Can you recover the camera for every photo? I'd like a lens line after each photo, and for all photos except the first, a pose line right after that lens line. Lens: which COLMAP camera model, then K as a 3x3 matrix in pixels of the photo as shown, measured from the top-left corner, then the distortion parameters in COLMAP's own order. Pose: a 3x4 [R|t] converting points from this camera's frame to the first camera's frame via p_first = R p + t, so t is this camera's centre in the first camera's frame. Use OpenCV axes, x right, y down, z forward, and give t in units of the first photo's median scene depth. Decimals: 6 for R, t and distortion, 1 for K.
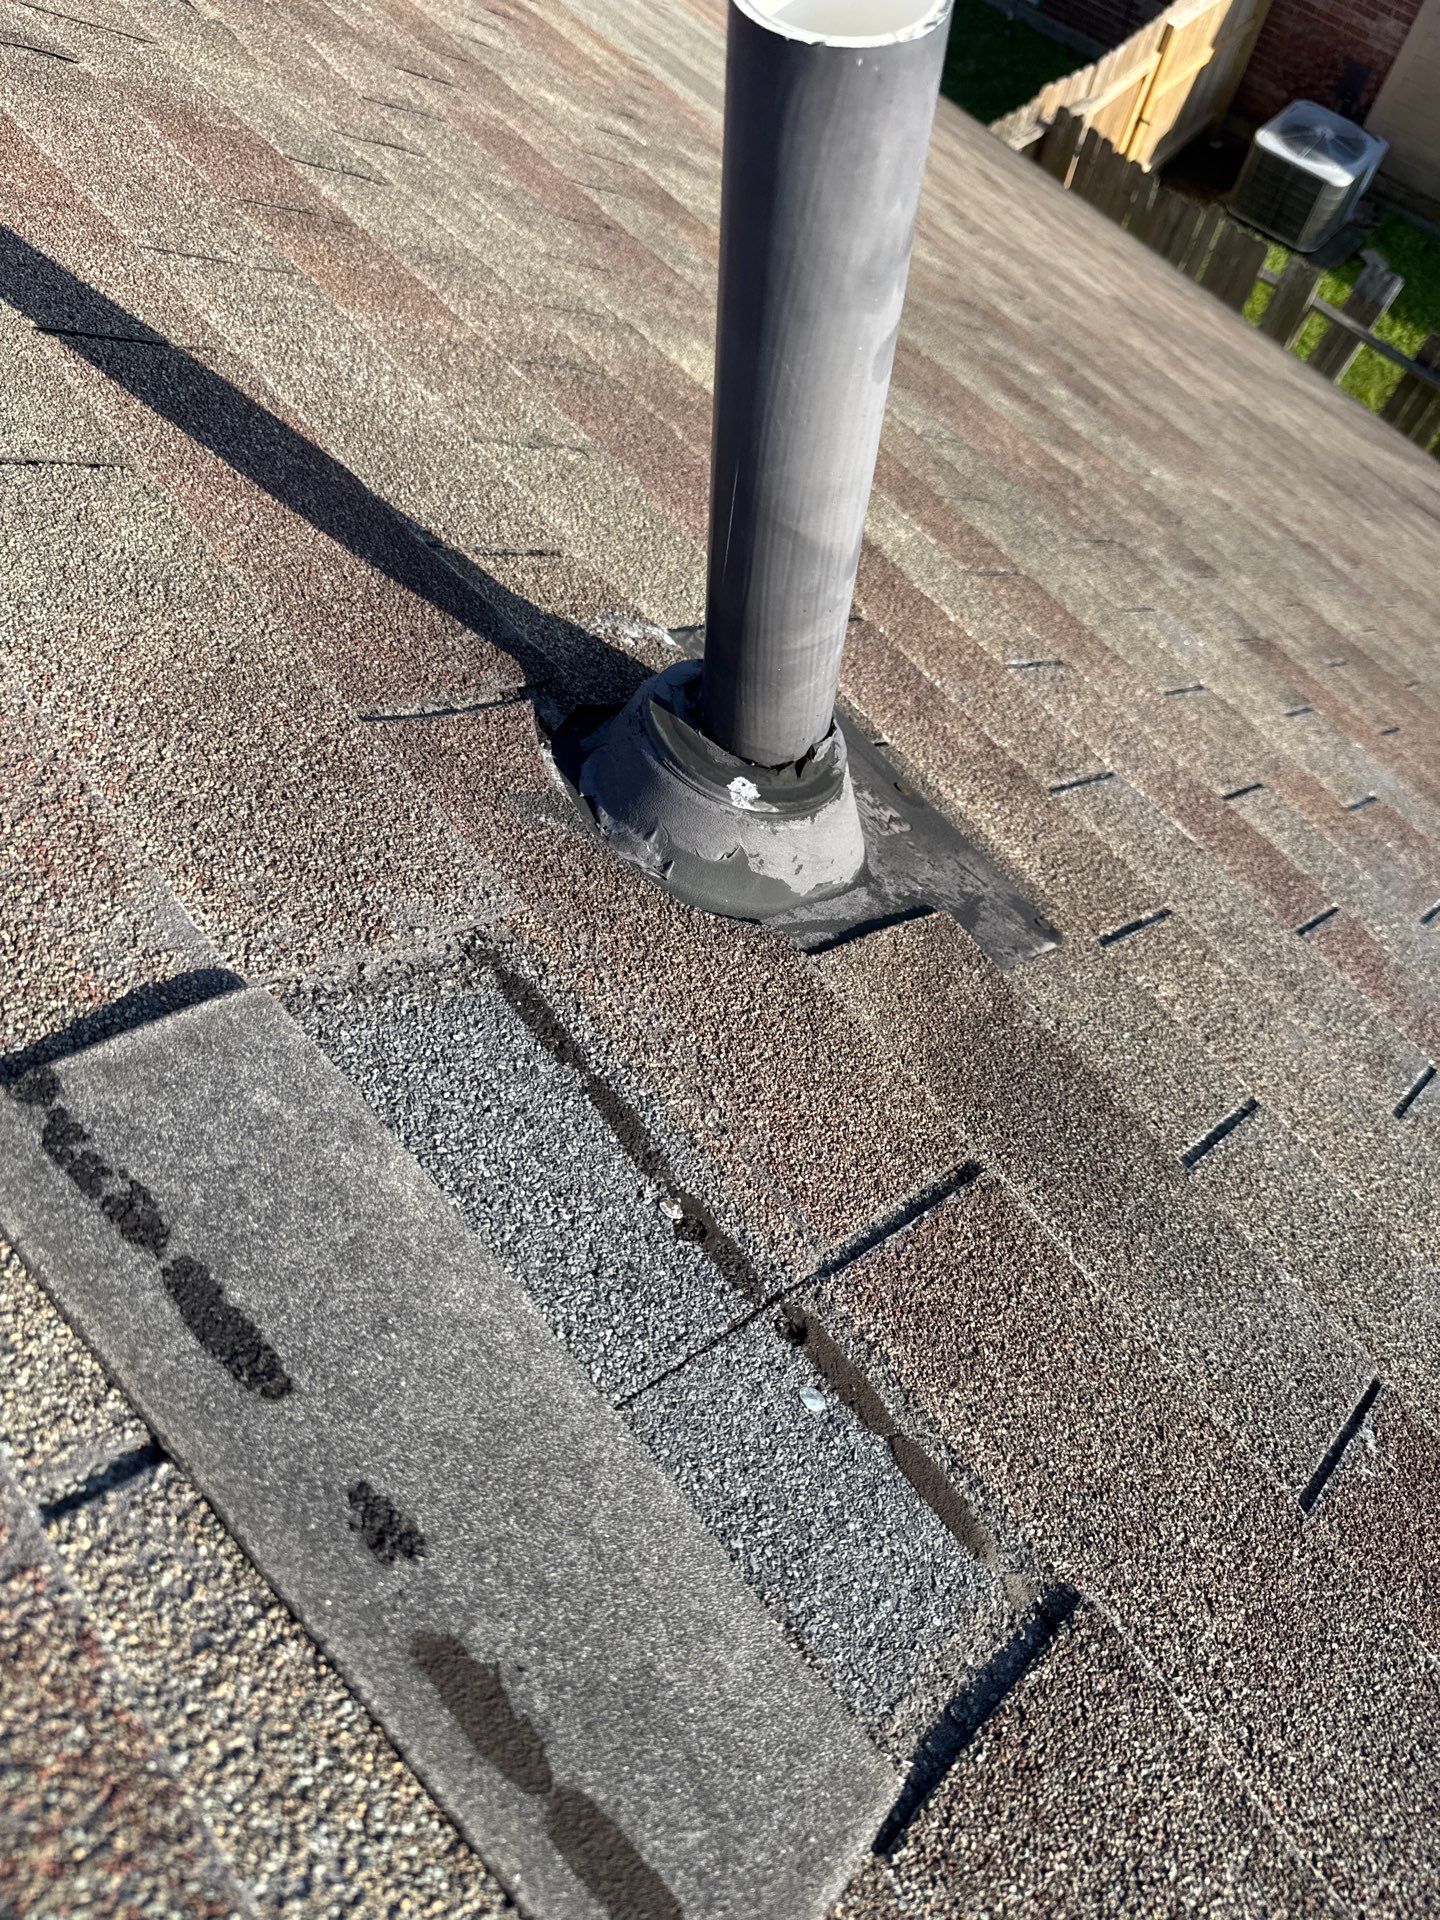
lens RADIAL K [[1387.2, 0, 716.2], [0, 1387.2, 947.2], [0, 0, 1]] dist [0.005776, -0.009068]
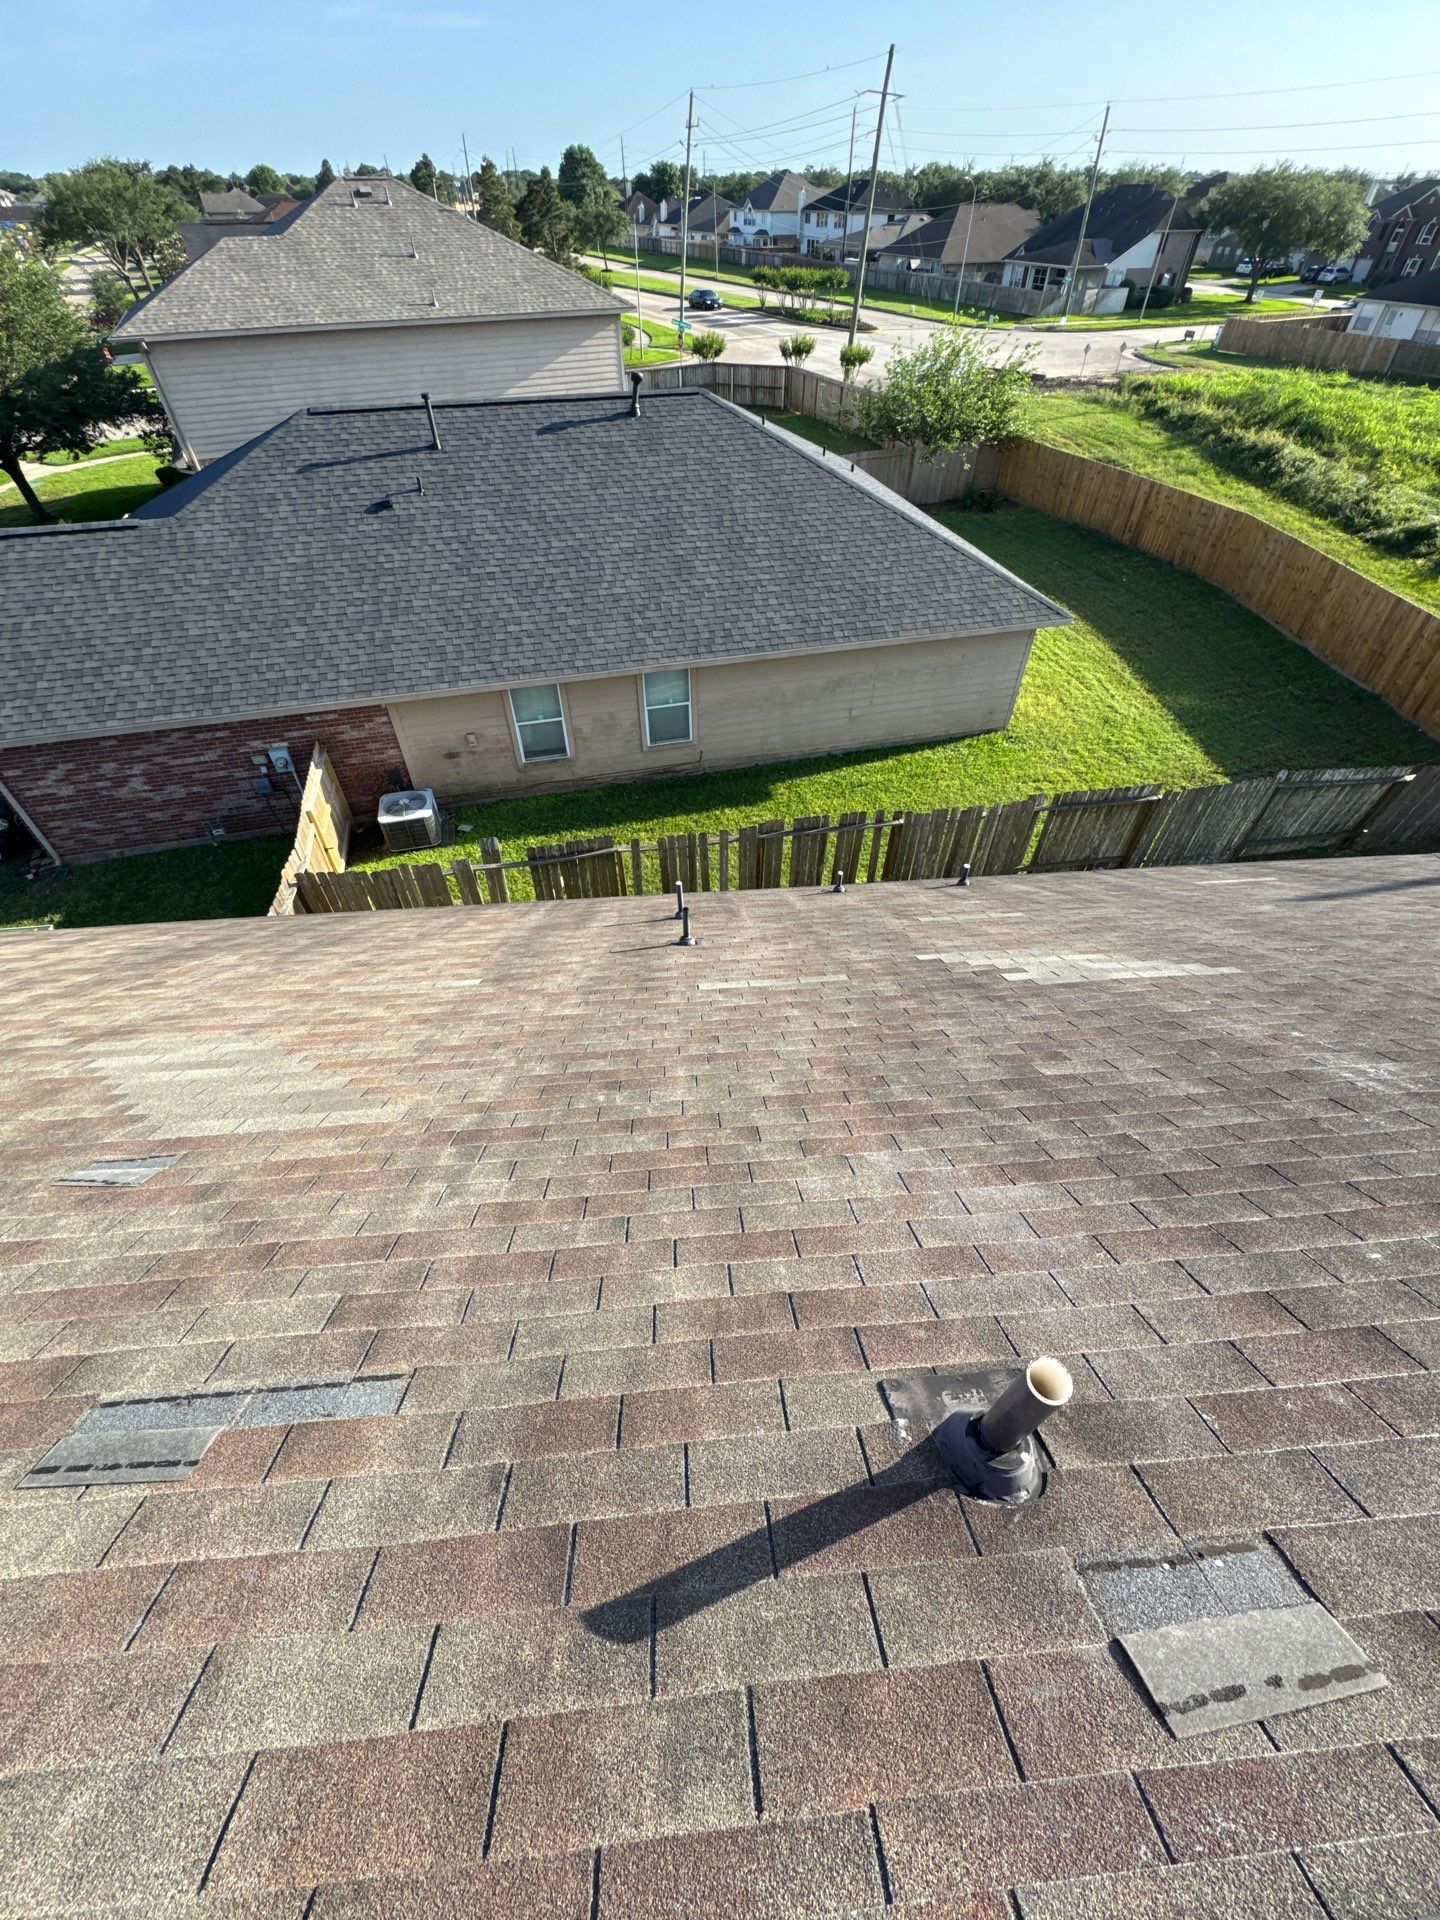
lens RADIAL K [[766.7, 0, 724.8], [0, 766.7, 955.5], [0, 0, 1]] dist [-0.001064, 0.000228]
pose [[0.565161, -0.636471, 0.524878, -0.567846], [0.744165, 0.667939, 0.008671, -1.412693], [-0.356106, 0.385696, 0.851133, -0.829369]]
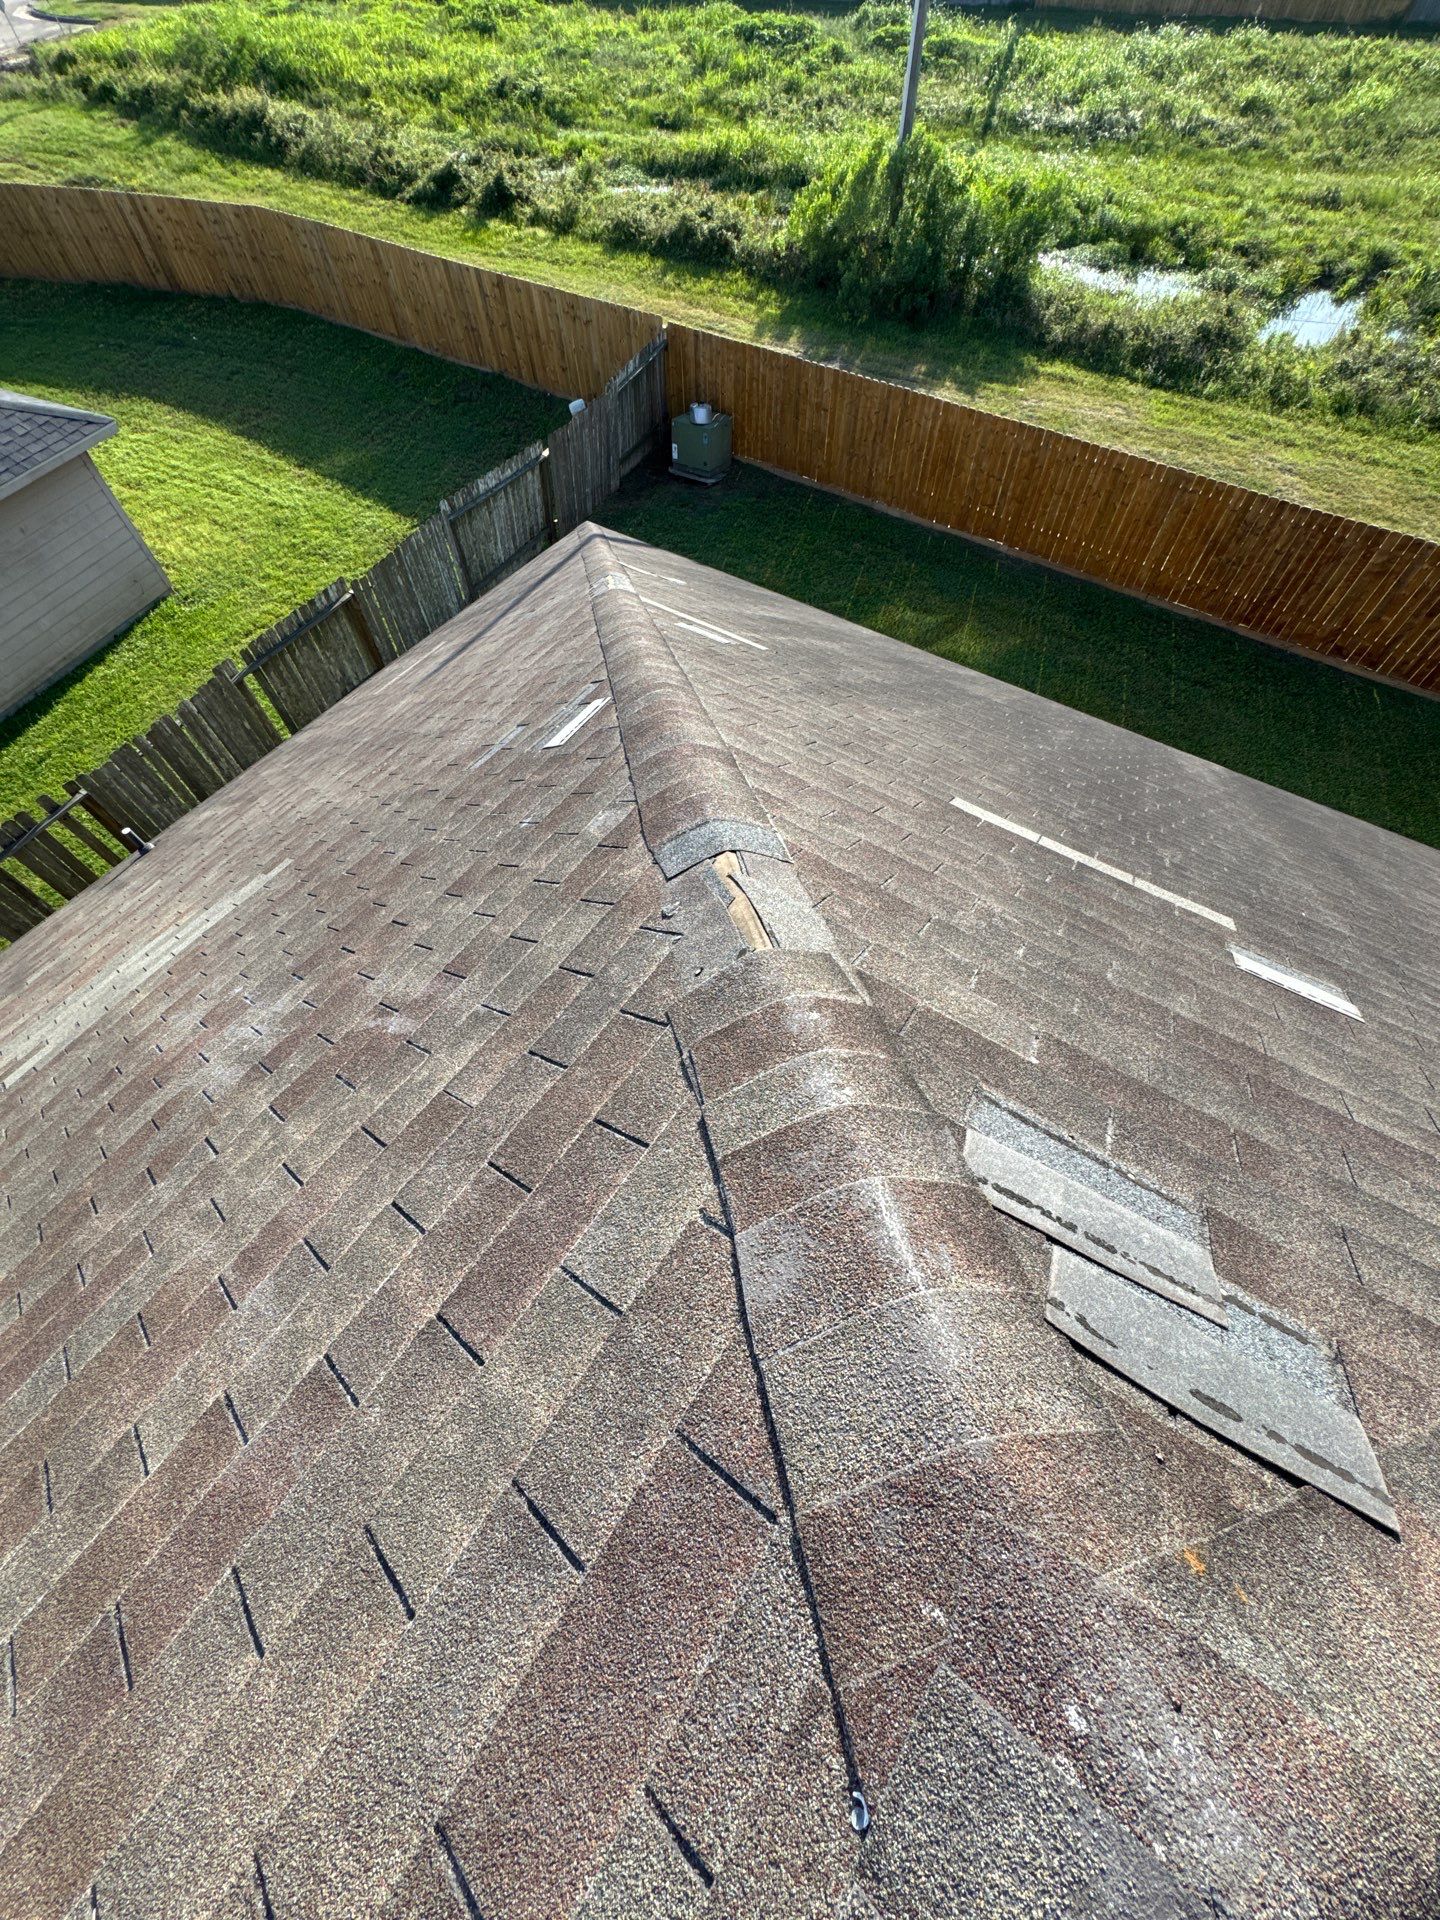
lens RADIAL K [[766.7, 0, 730.7], [0, 766.7, 947.7], [0, 0, 1]] dist [-0.001064, 0.000228]
pose [[-0.290633, -0.849536, 0.440250, 1.549802], [0.834465, 0.000096, 0.551061, 1.446635], [-0.468188, 0.527530, 0.708881, -1.402135]]
